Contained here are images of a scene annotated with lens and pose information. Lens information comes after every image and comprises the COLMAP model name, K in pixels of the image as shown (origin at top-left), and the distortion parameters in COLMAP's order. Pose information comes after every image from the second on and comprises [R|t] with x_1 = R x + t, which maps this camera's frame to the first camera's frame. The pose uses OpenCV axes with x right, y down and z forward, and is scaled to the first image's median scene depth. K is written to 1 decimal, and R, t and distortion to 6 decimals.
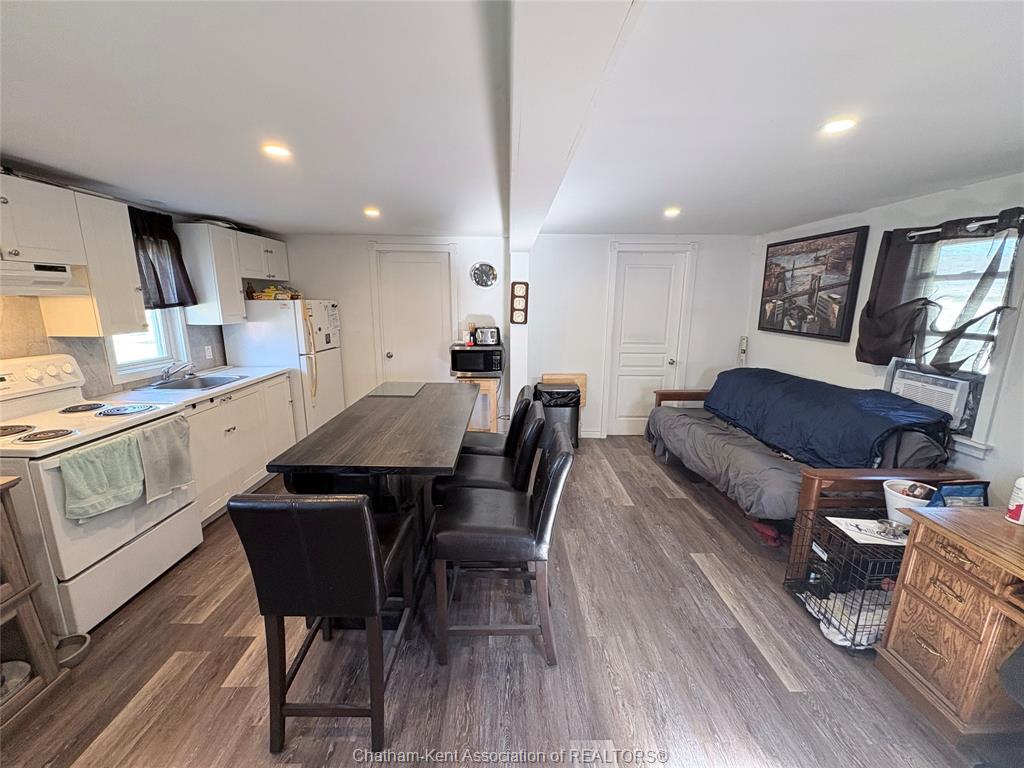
lens RADIAL K [[407.1, 0, 512.0], [0, 407.1, 384.0], [0, 0, 1]] dist [-0.000989, 0.000294]
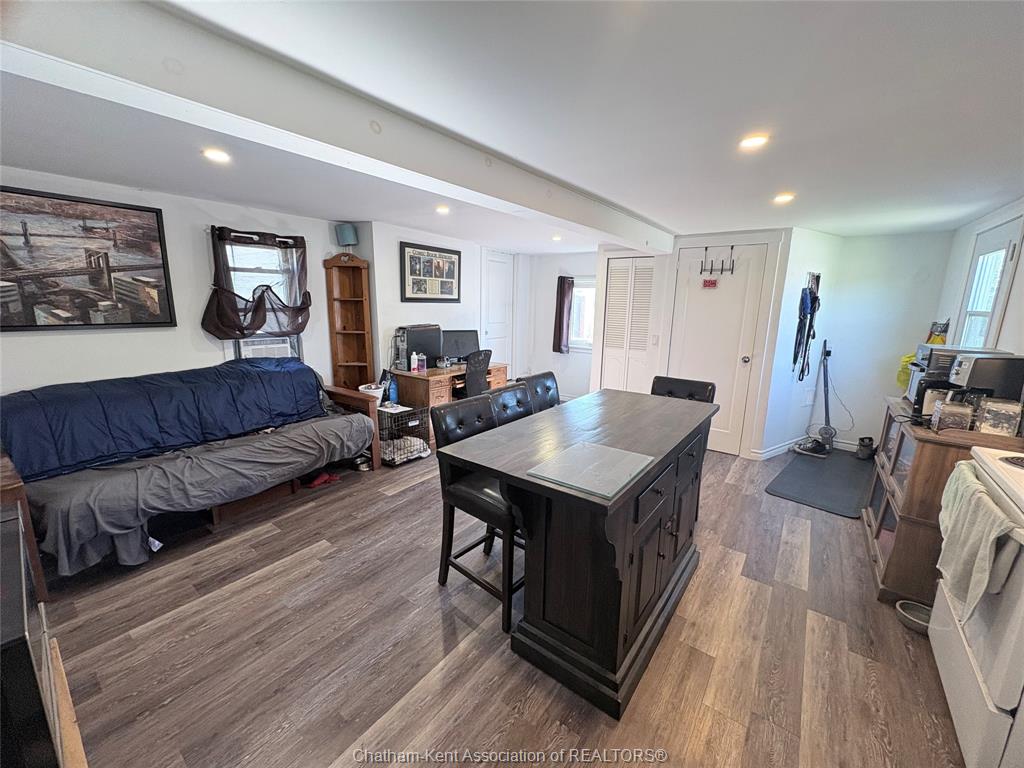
lens RADIAL K [[407.1, 0, 512.0], [0, 407.1, 384.0], [0, 0, 1]] dist [-0.000989, 0.000294]
pose [[-0.789875, -0.149890, 0.594669, -0.424494], [0.102610, 0.923701, 0.369117, -0.246376], [-0.604623, 0.352576, -0.714228, 1.214669]]
